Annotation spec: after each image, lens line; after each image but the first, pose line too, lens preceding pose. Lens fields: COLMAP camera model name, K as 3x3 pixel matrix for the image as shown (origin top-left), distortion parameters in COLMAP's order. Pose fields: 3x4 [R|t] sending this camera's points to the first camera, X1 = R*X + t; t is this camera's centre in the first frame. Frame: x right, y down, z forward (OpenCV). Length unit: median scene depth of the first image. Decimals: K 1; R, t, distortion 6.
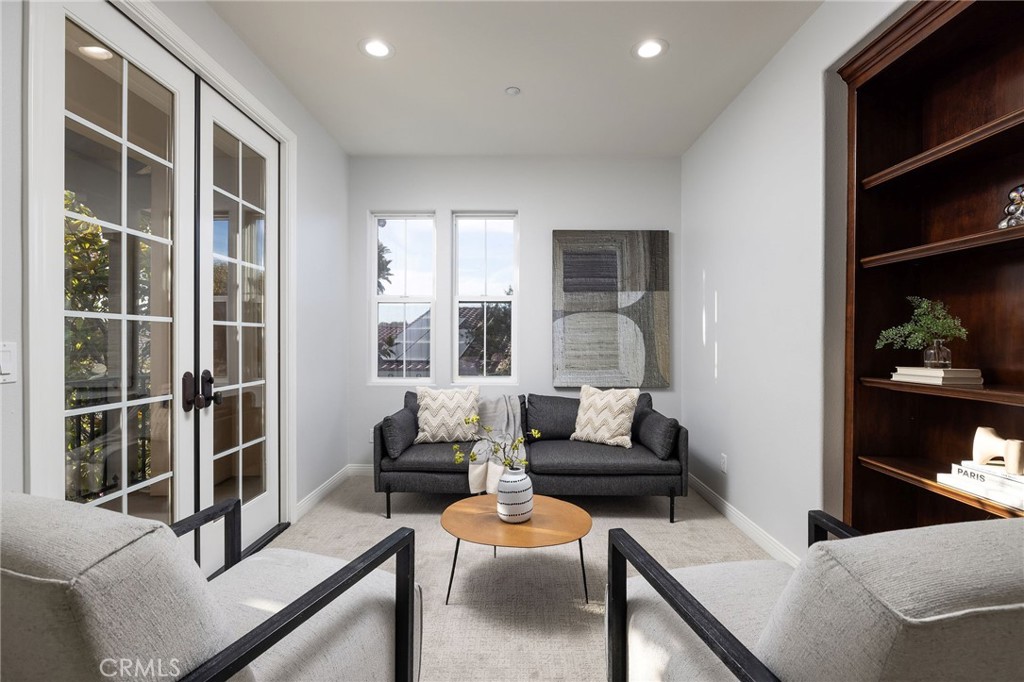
lens RADIAL K [[472.0, 0, 512.0], [0, 472.0, 341.0], [0, 0, 1]] dist [-0.020203, -0.000044]
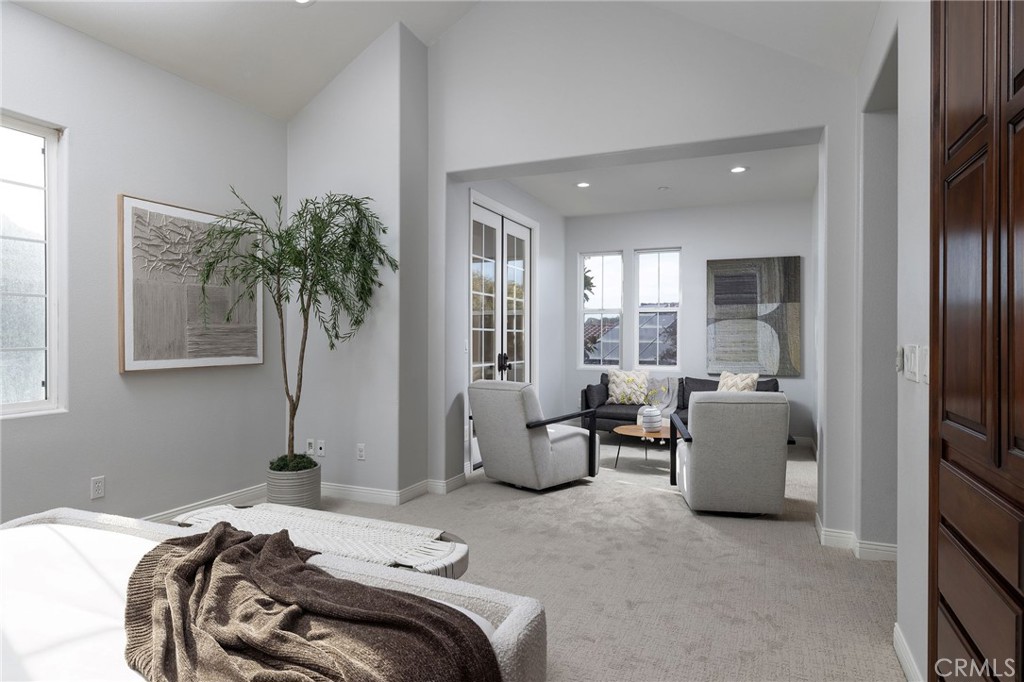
lens RADIAL K [[589.3, 0, 512.0], [0, 589.3, 341.0], [0, 0, 1]] dist [0.000828, 0.000371]
pose [[0.921353, 0.004671, -0.388699, 0.233557], [-0.003807, 0.999988, 0.002994, -0.000894], [0.388708, -0.001279, 0.921360, -0.818299]]
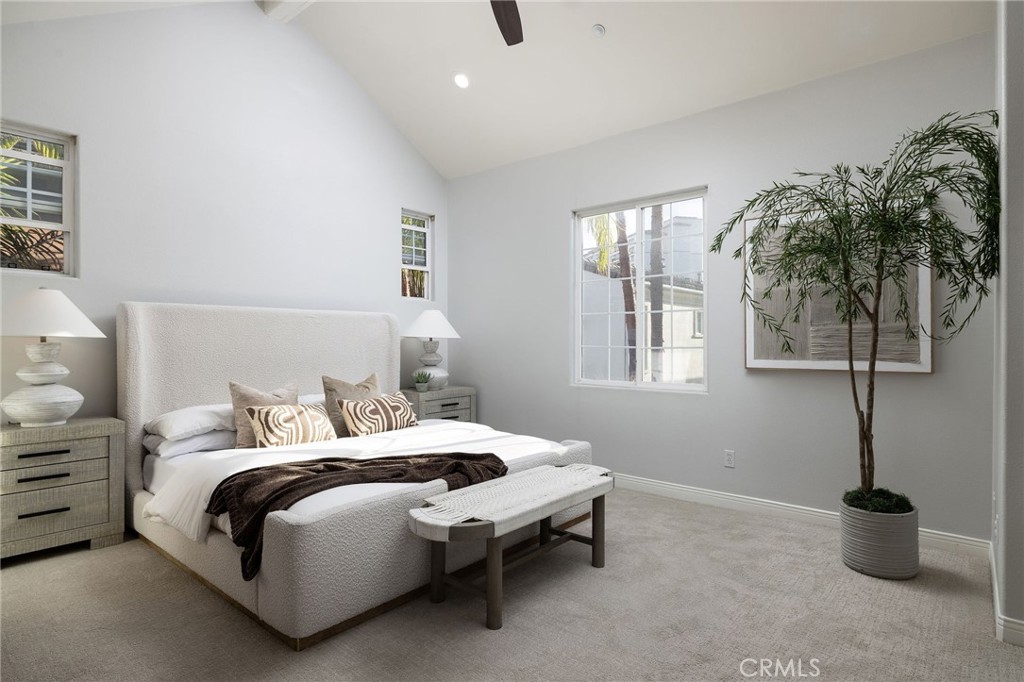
lens RADIAL K [[533.1, 0, 512.0], [0, 533.1, 341.0], [0, 0, 1]] dist [0.000608, 0.000106]
pose [[-0.649760, -0.005941, -0.760116, 0.573174], [-0.006098, 0.999978, -0.002603, 0.021154], [0.760115, 0.002944, -0.649782, 1.827728]]
